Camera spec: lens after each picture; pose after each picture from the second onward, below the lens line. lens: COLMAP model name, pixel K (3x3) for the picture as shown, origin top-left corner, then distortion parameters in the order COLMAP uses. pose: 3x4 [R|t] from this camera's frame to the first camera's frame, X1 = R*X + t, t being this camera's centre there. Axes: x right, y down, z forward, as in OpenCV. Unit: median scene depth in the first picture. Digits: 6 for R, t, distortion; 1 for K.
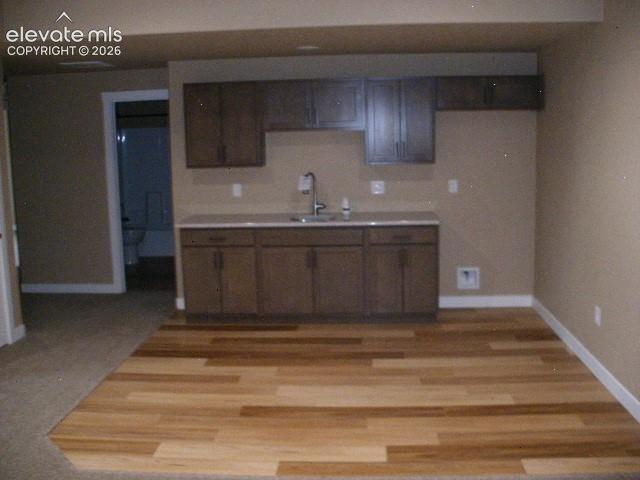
lens RADIAL K [[672.9, 0, 317.6], [0, 672.9, 229.5], [0, 0, 1]] dist [-0.195338, 0.172711]
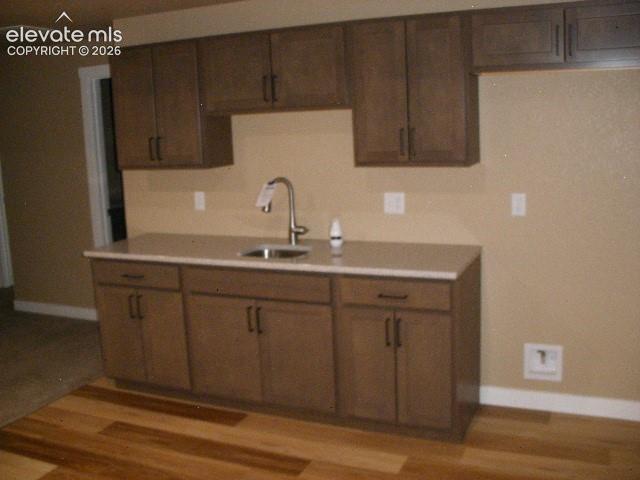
lens RADIAL K [[672.9, 0, 317.6], [0, 672.9, 229.5], [0, 0, 1]] dist [-0.195338, 0.172711]
pose [[0.943455, 0.040486, -0.329018, 0.235373], [-0.031058, 0.998944, 0.033862, -0.059170], [0.330041, -0.021729, 0.943716, 0.414712]]
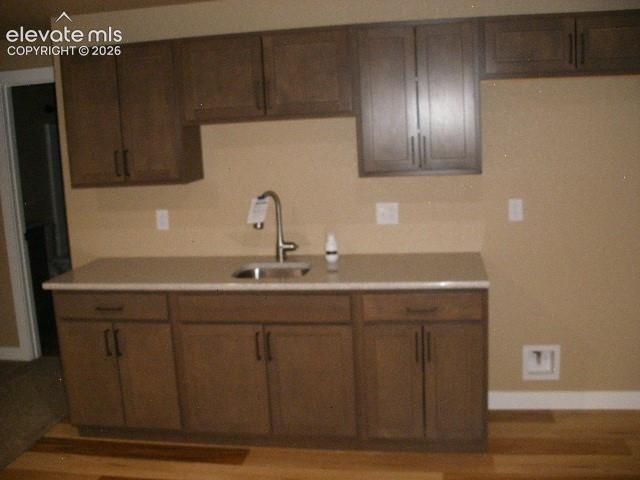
lens RADIAL K [[672.9, 0, 317.6], [0, 672.9, 229.5], [0, 0, 1]] dist [-0.195338, 0.172711]
pose [[0.995846, -0.010774, -0.090410, 0.085463], [0.012105, 0.999826, 0.014181, -0.059800], [0.090242, -0.015216, 0.995804, 0.418781]]
